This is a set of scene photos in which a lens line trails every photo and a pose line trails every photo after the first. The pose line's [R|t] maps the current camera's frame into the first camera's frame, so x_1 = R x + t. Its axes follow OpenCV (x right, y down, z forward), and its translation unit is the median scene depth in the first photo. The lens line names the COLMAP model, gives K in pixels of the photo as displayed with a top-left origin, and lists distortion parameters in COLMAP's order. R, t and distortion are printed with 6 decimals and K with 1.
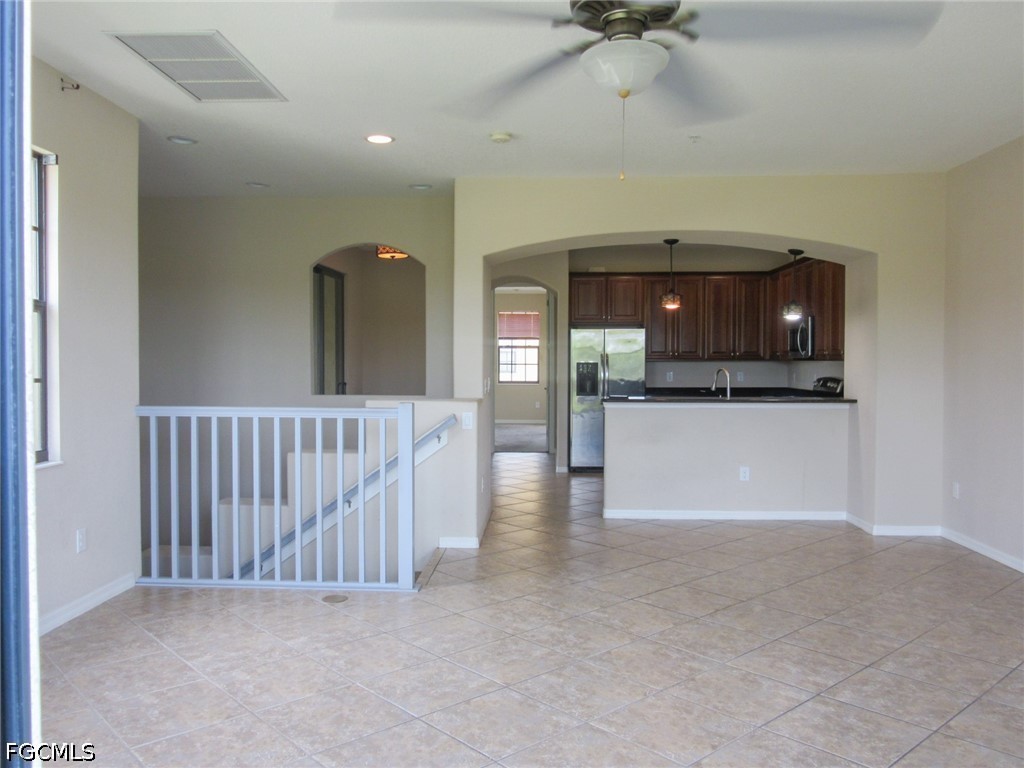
lens RADIAL K [[802.3, 0, 521.7], [0, 802.3, 382.7], [0, 0, 1]] dist [-0.049104, 0.008390]
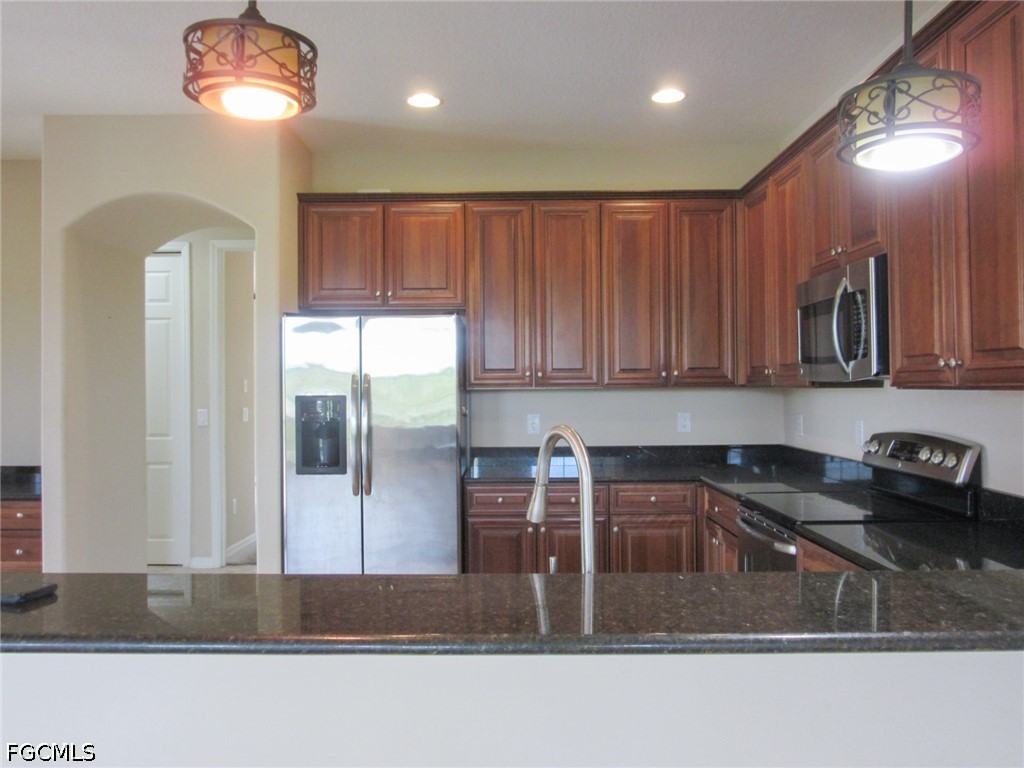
lens RADIAL K [[802.3, 0, 521.7], [0, 802.3, 382.7], [0, 0, 1]] dist [-0.049104, 0.008390]
pose [[0.998997, -0.006851, 0.044247, 0.166924], [0.008298, 0.999434, -0.032599, -0.017108], [-0.043999, 0.032934, 0.998489, 0.565548]]
